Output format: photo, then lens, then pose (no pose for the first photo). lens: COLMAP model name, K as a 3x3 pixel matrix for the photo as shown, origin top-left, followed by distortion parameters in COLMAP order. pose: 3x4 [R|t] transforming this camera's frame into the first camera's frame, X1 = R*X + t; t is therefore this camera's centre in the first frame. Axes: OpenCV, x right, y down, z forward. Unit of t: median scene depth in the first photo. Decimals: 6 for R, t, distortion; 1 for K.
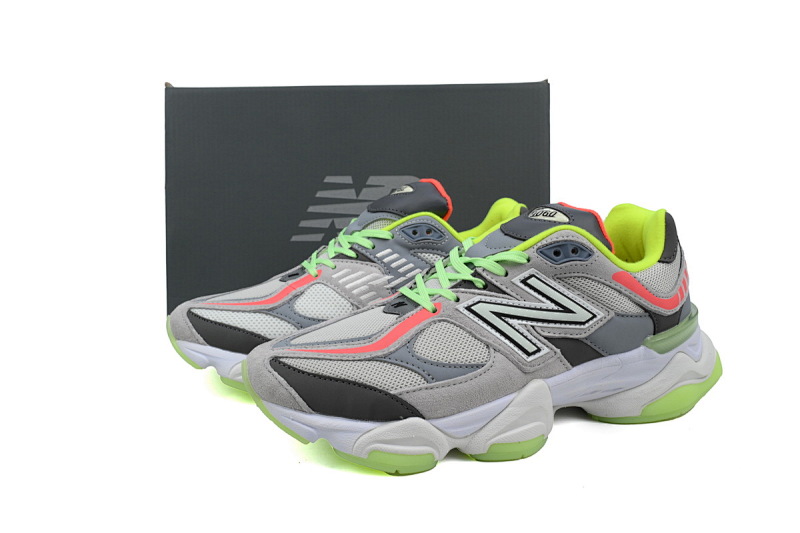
lens RADIAL K [[661.6, 0, 400.0], [0, 661.6, 266.5], [0, 0, 1]] dist [0.001879, 0.000930]
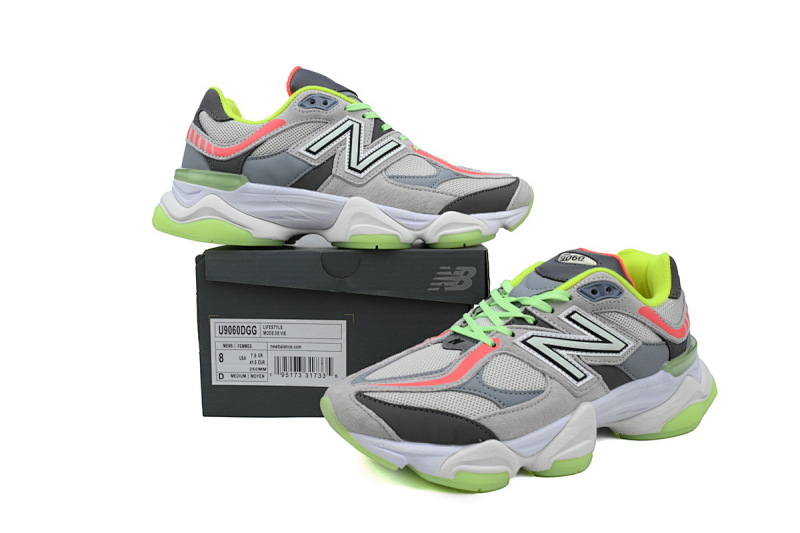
lens RADIAL K [[661.6, 0, 400.0], [0, 661.6, 266.5], [0, 0, 1]] dist [0.001879, 0.000930]
pose [[0.990589, -0.016684, 0.135847, -0.259148], [0.026335, 0.997230, -0.069559, 0.007295], [-0.134310, 0.072482, 0.988285, -0.106031]]
